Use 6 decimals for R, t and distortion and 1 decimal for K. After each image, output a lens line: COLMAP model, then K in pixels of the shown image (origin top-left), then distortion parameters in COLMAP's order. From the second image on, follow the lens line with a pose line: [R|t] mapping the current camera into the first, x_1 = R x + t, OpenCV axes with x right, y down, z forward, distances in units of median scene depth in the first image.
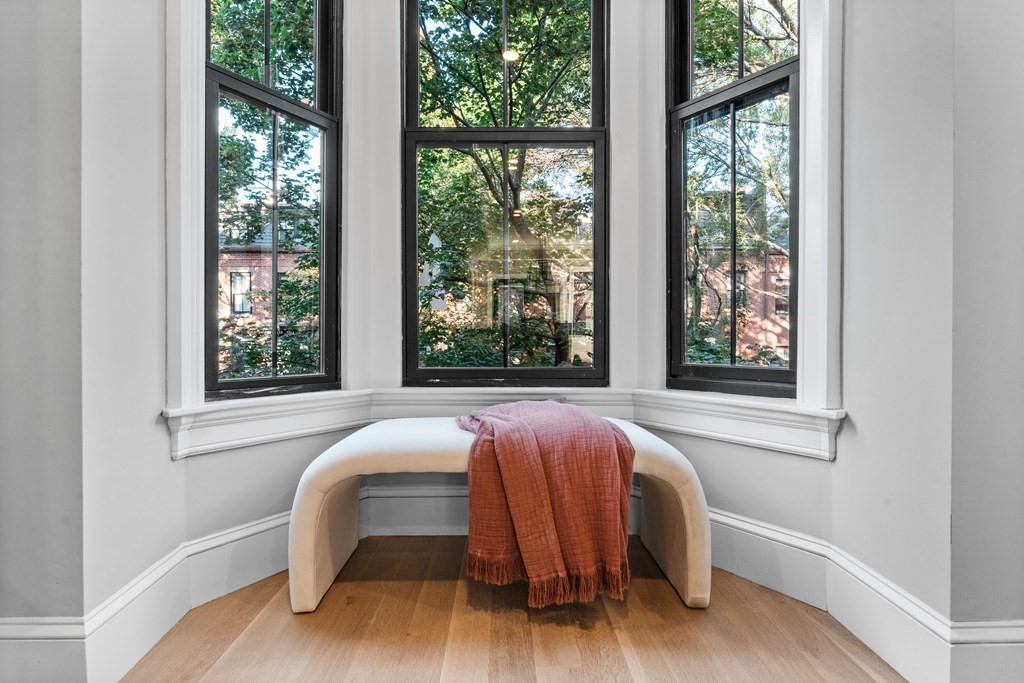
lens RADIAL K [[515.8, 0, 512.0], [0, 515.8, 341.5], [0, 0, 1]] dist [0.000638, 0.000075]
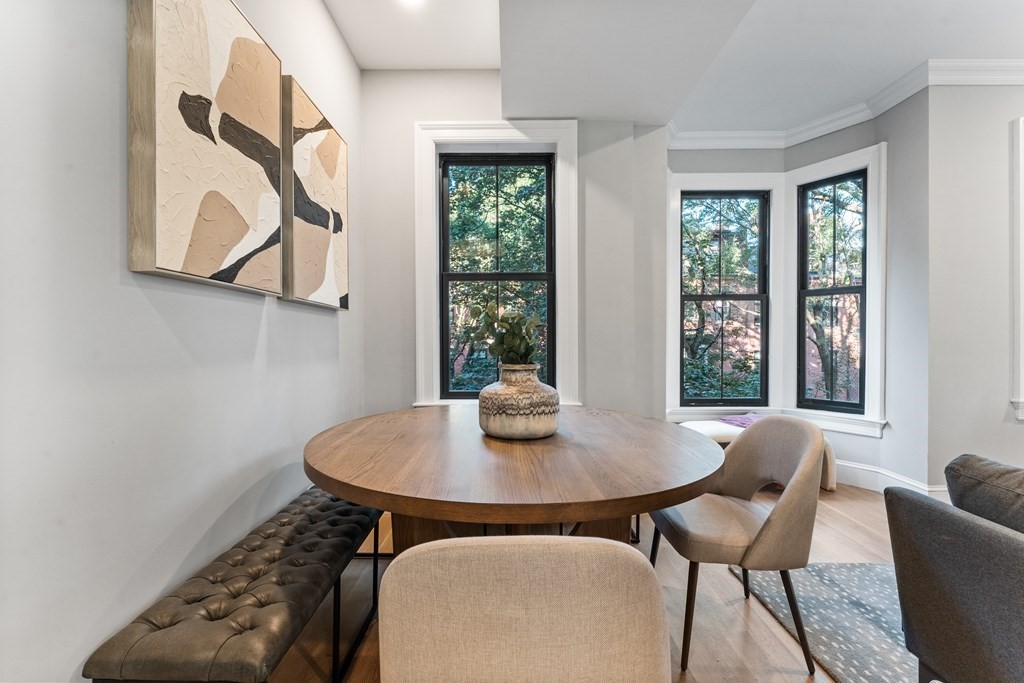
lens RADIAL K [[429.3, 0, 512.0], [0, 429.3, 341.5], [0, 0, 1]] dist [-0.001273, -0.000173]
pose [[0.999939, -0.006947, -0.008543, -1.116886], [0.007012, 0.999946, 0.007653, -0.268102], [0.008489, -0.007713, 0.999934, -1.105100]]
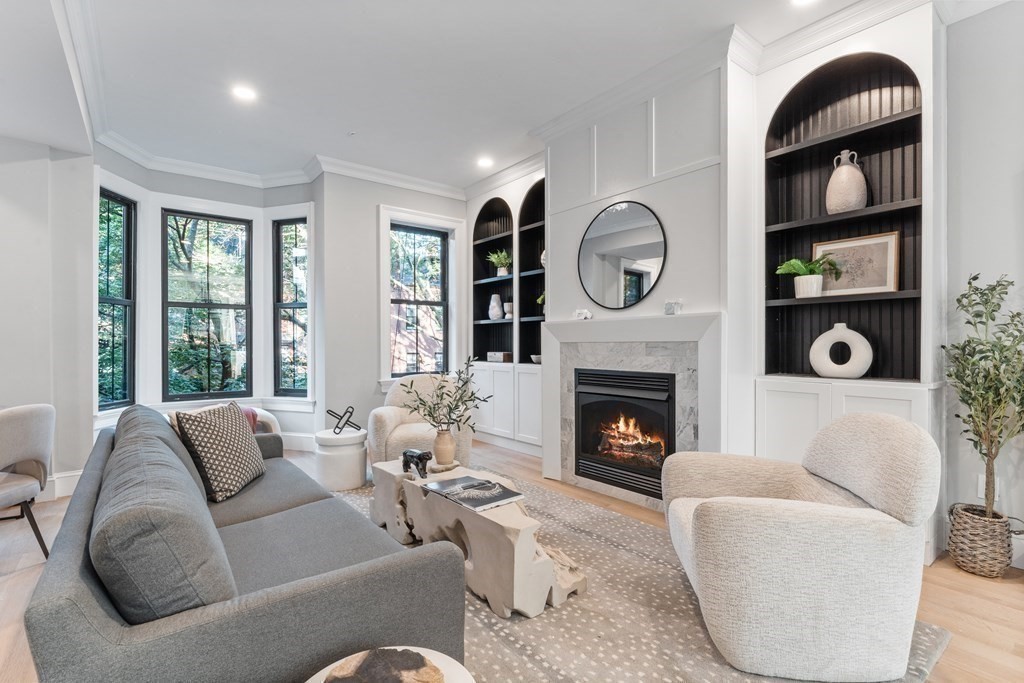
lens RADIAL K [[479.4, 0, 512.0], [0, 479.4, 341.5], [0, 0, 1]] dist [0.000600, 0.000251]
pose [[0.802031, 0.001020, 0.597282, -0.283889], [0.000034, 0.999998, -0.001752, -0.248147], [-0.597283, 0.001426, 0.802029, -2.299231]]
